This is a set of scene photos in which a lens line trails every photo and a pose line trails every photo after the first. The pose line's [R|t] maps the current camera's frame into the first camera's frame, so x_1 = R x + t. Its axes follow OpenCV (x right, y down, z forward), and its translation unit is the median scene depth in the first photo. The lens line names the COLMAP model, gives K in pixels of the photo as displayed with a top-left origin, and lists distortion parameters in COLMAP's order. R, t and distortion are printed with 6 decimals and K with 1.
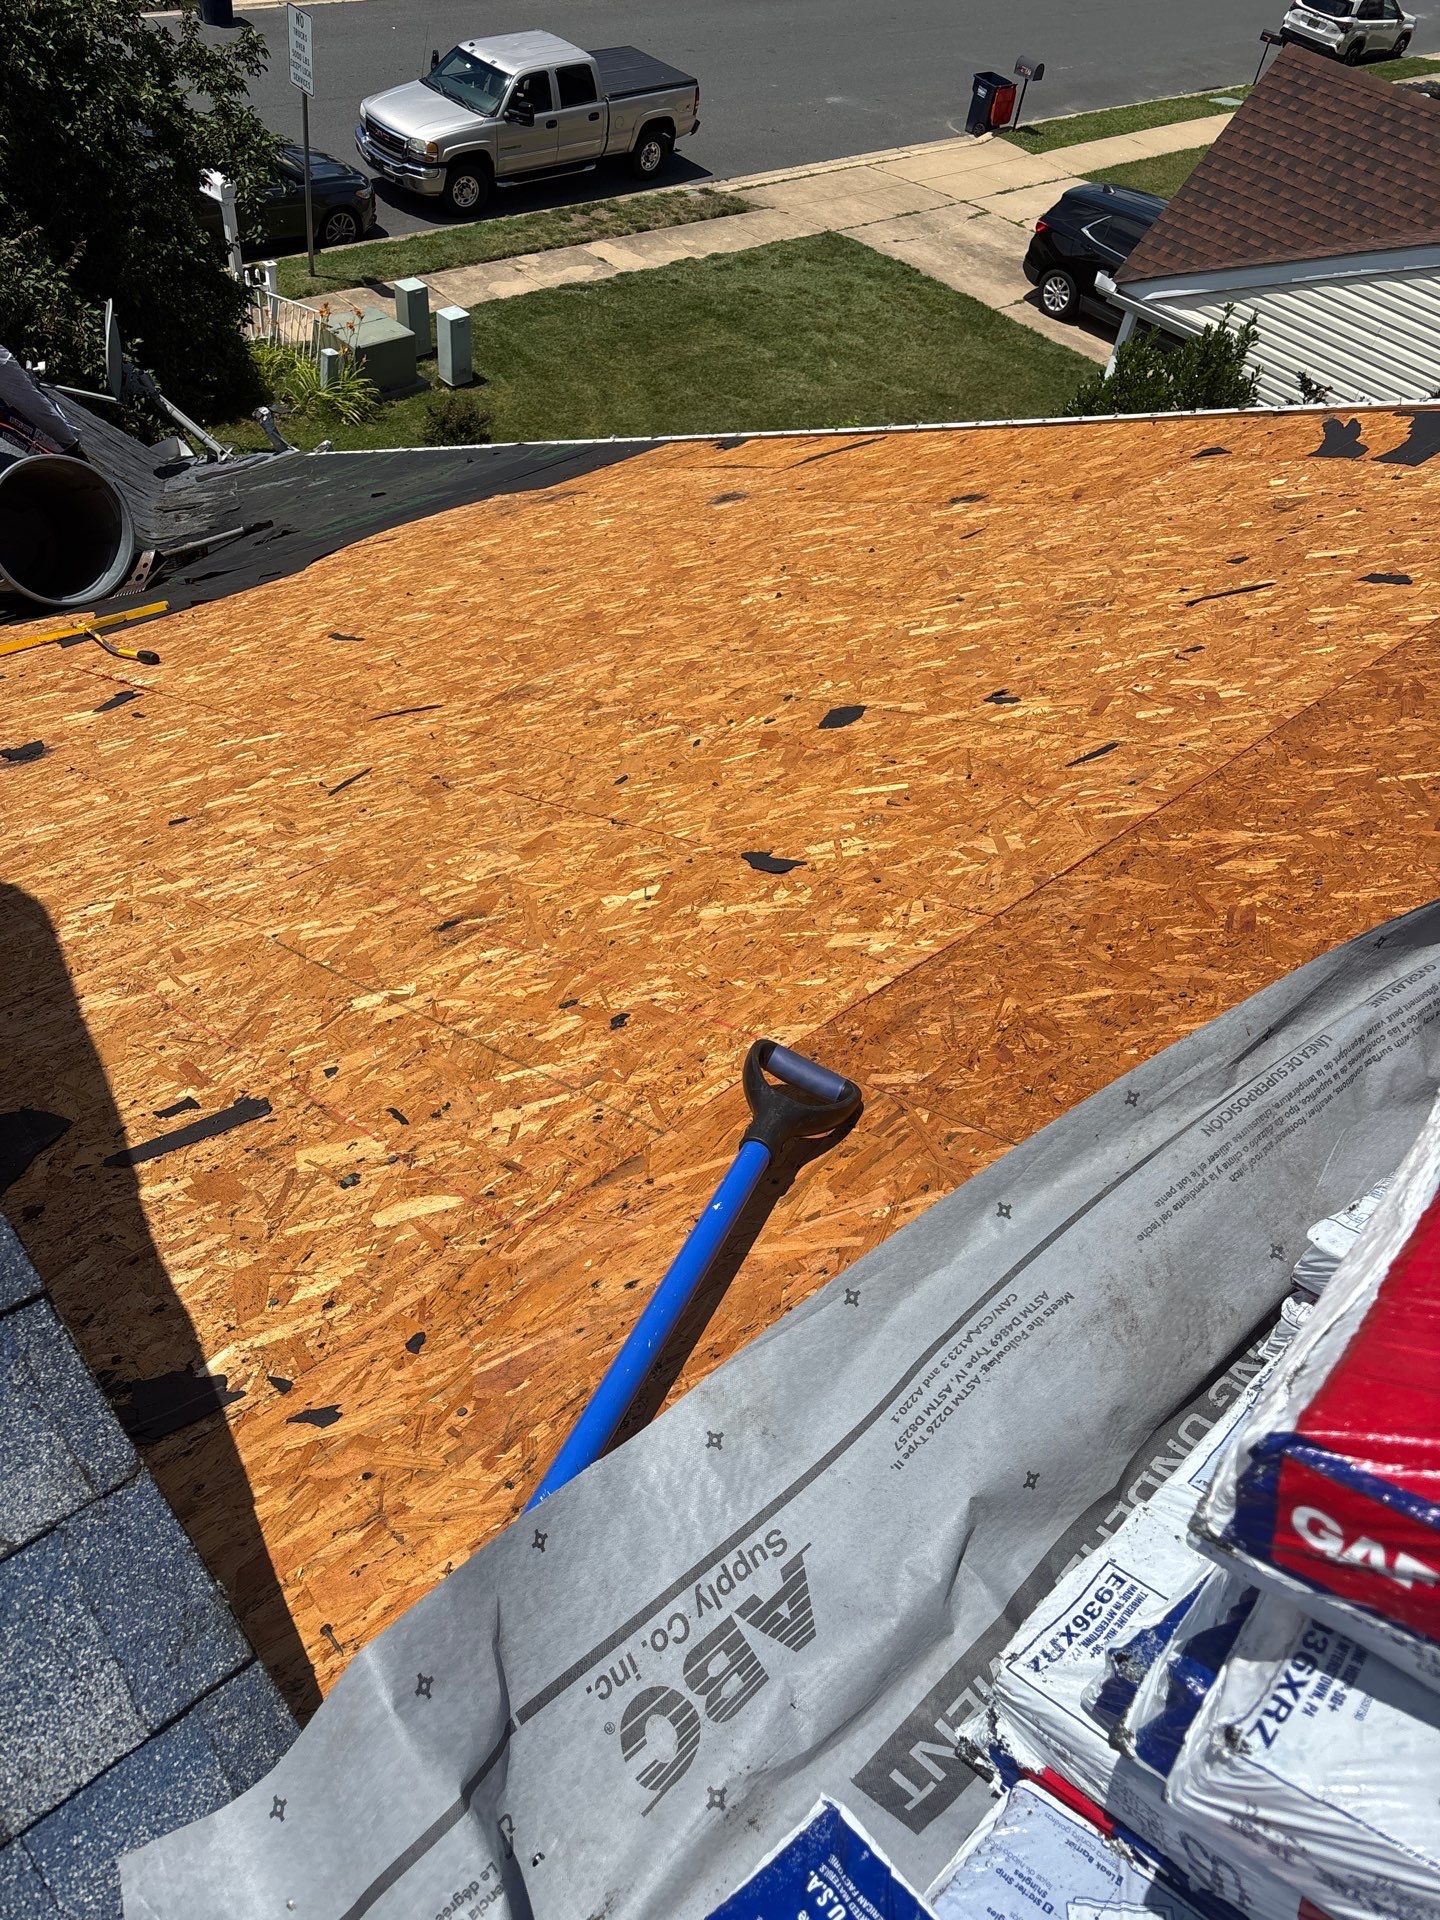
lens RADIAL K [[1318.2, 0, 785.4], [0, 1318.2, 961.1], [0, 0, 1]] dist [0.004417, 0.002174]
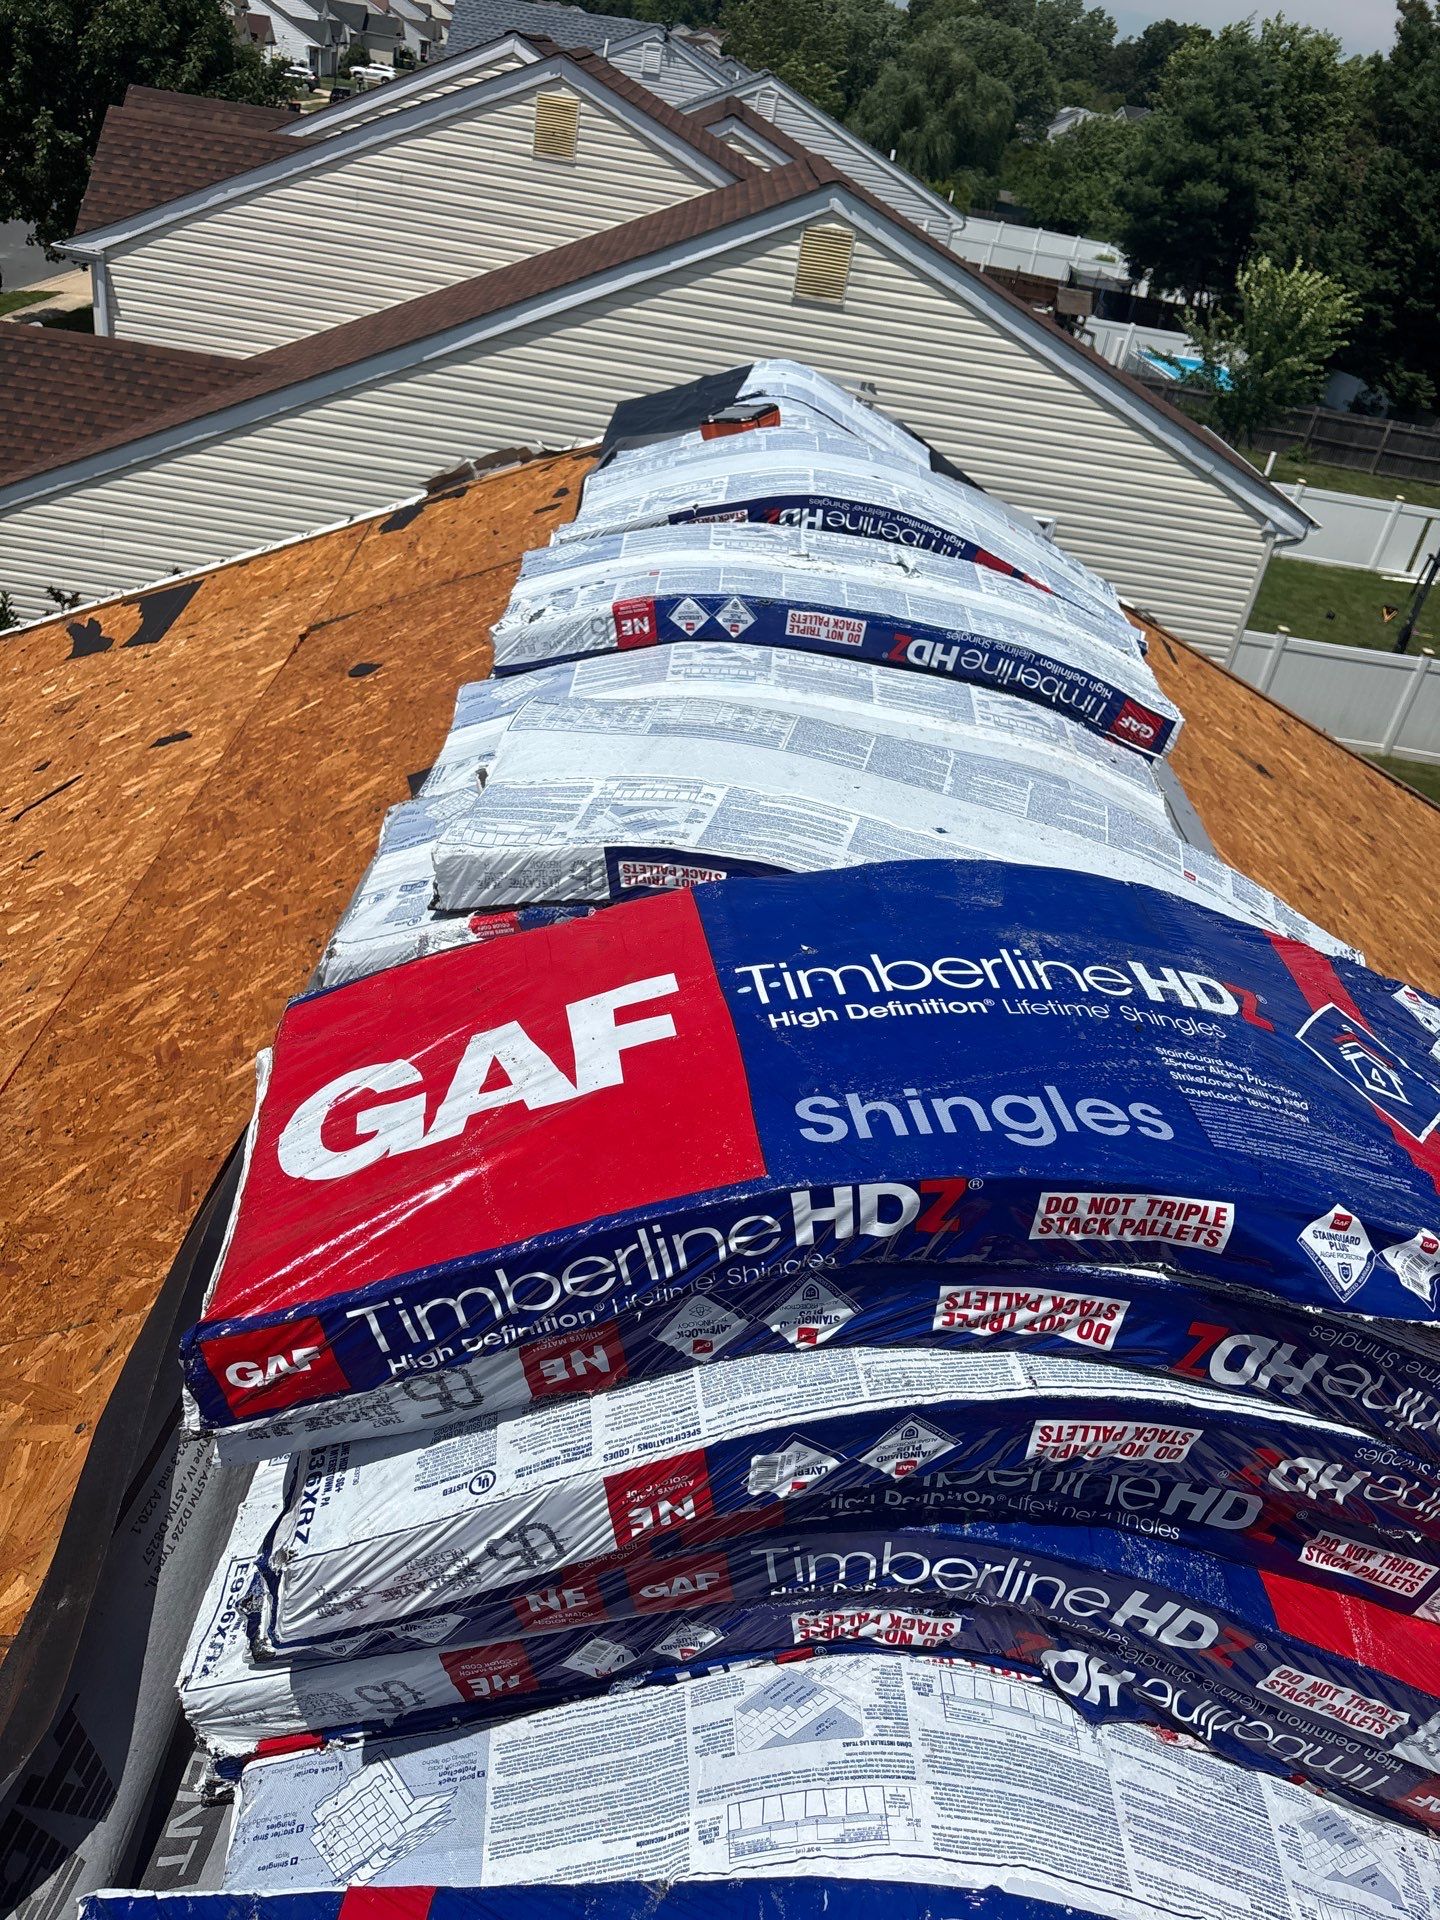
lens RADIAL K [[1419.0, 0, 720.0], [0, 1419.0, 960.0], [0, 0, 1]] dist [0.040388, -0.051367]
pose [[0.720371, -0.409442, 0.559843, 0.036991], [0.483937, 0.874934, 0.017185, 0.100402], [-0.496862, 0.258549, 0.828421, -0.241783]]
